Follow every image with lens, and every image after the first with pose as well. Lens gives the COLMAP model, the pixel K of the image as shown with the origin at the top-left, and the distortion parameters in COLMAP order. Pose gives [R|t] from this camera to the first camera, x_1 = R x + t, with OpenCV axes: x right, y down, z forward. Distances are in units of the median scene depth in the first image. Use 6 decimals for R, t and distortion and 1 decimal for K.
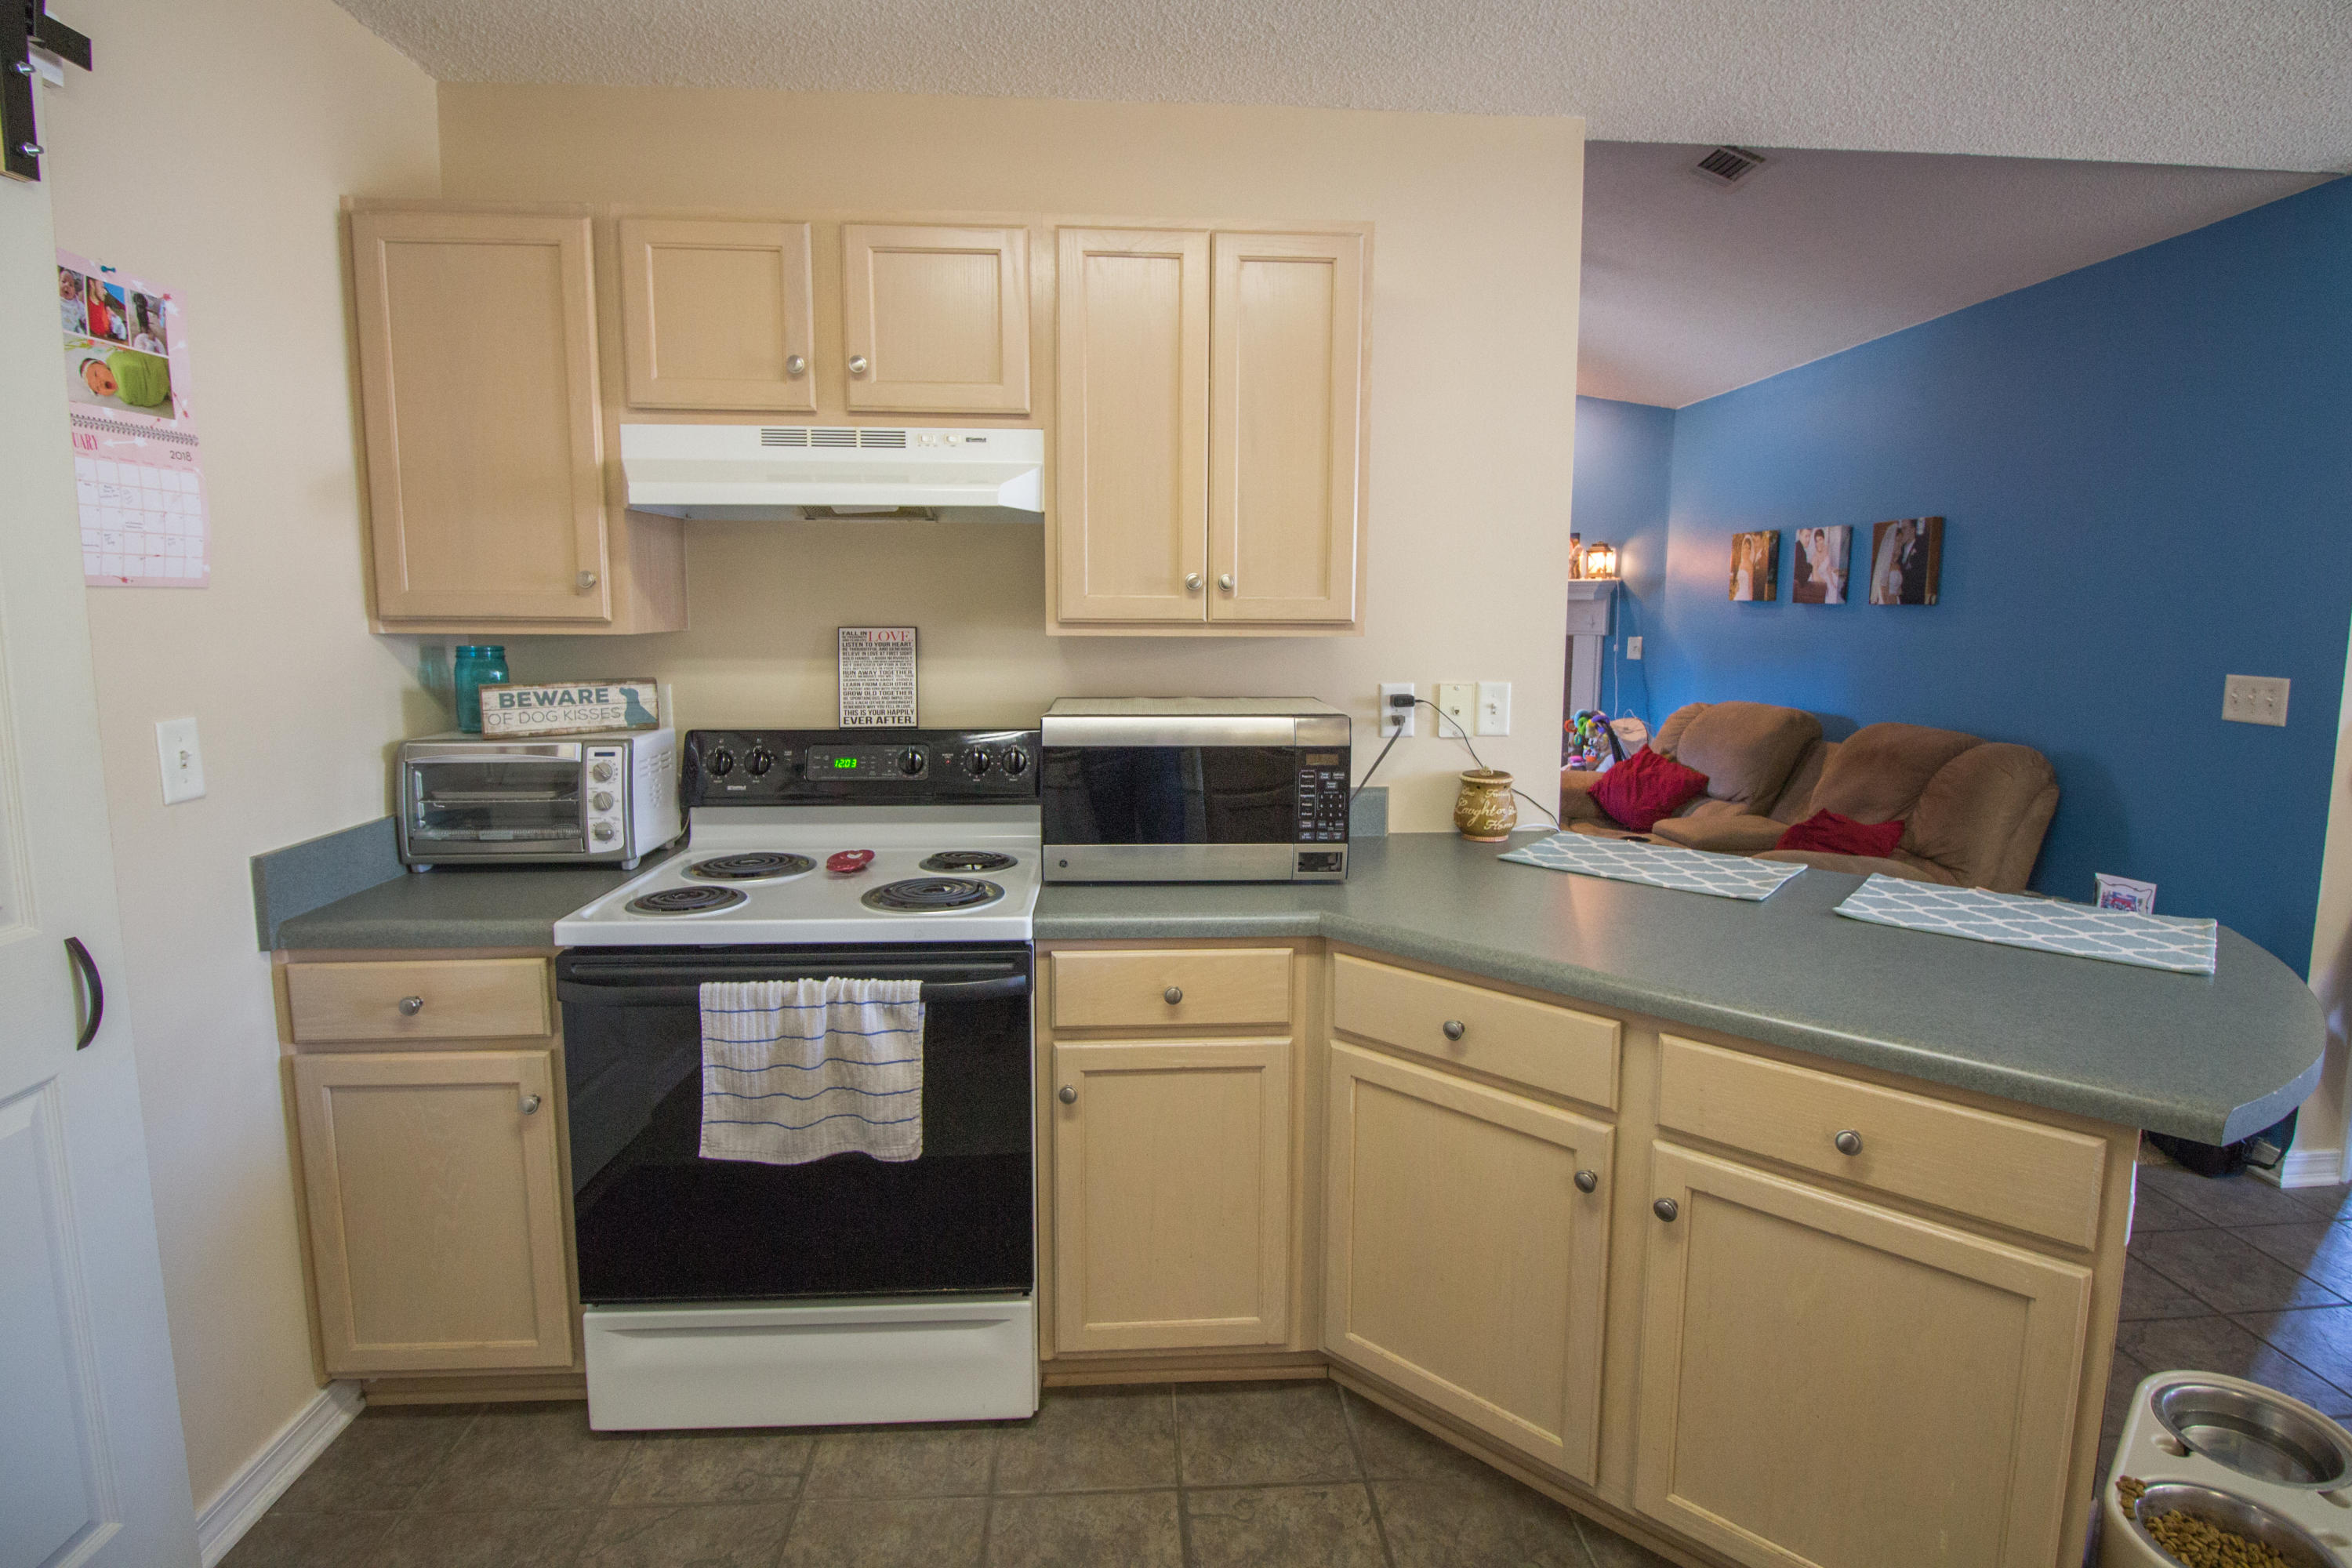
lens RADIAL K [[1117.2, 0, 1185.5], [0, 1117.2, 736.4], [0, 0, 1]] dist [-0.000502, -0.015331]
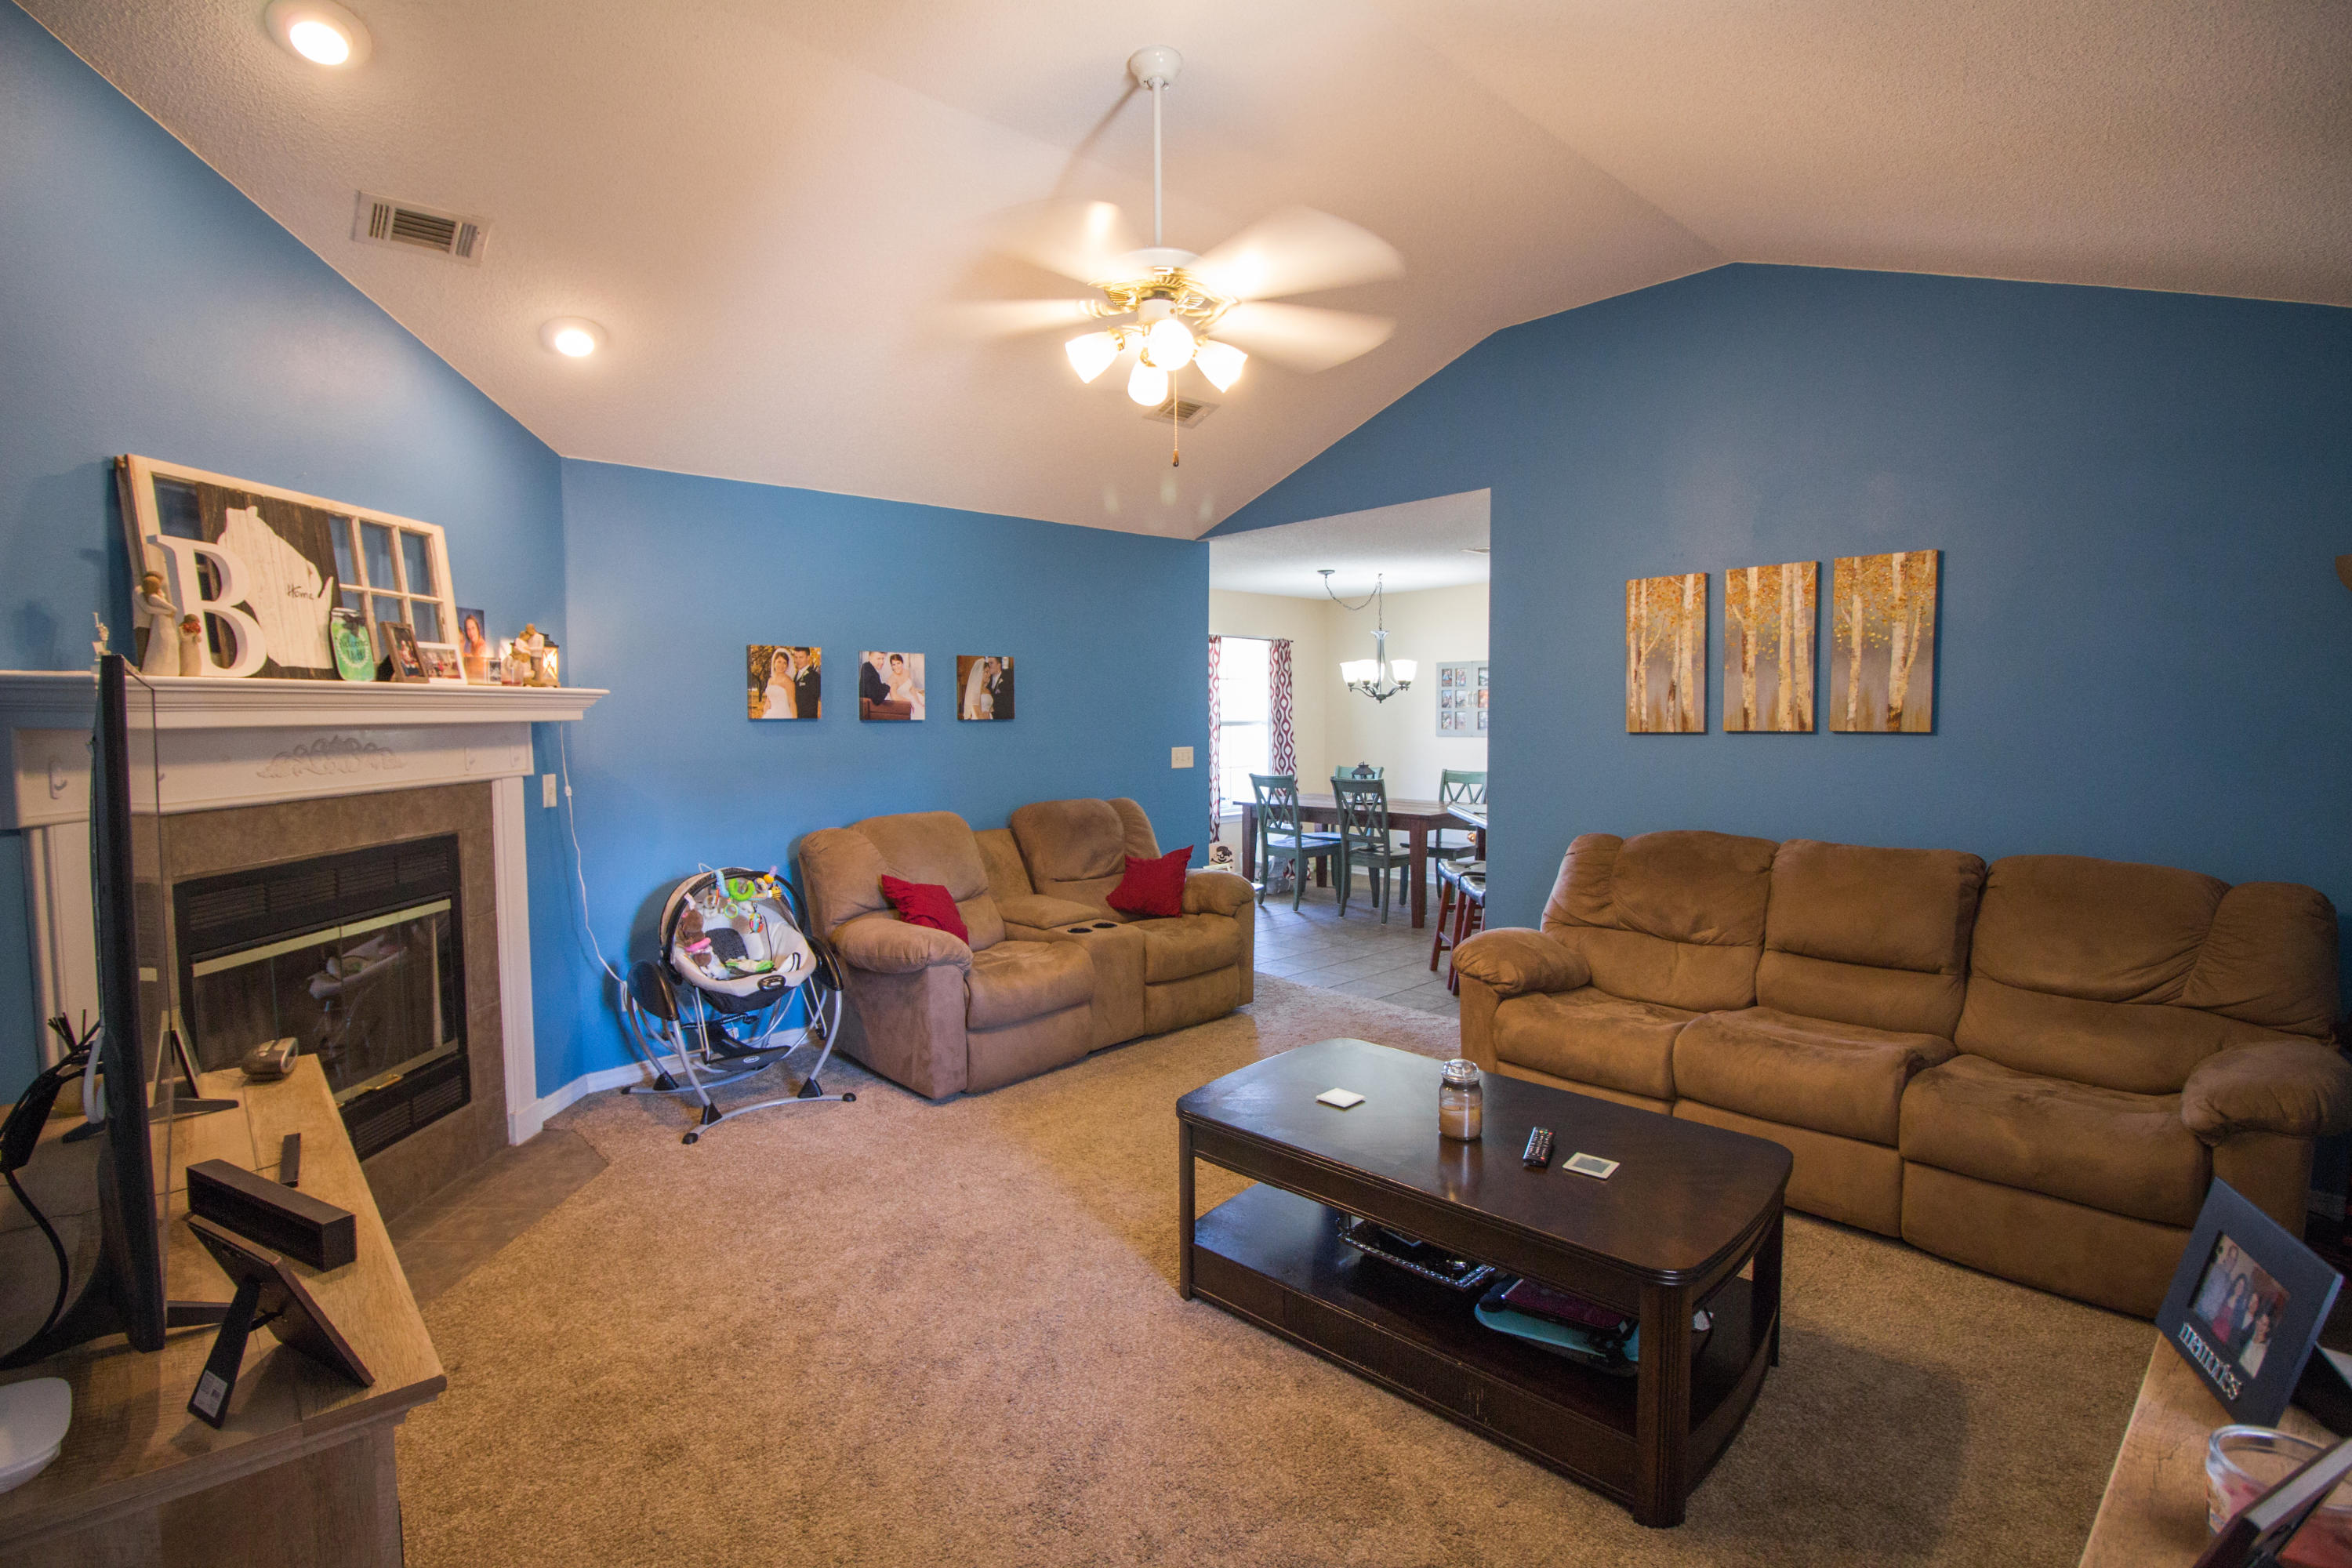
lens RADIAL K [[1093.8, 0, 1166.1], [0, 1093.8, 770.9], [0, 0, 1]] dist [0.001250, -0.013451]
pose [[-0.651936, -0.040569, 0.757188, -1.001508], [0.095365, 0.986252, 0.134951, -0.436278], [-0.752253, 0.160189, -0.639104, 3.437448]]
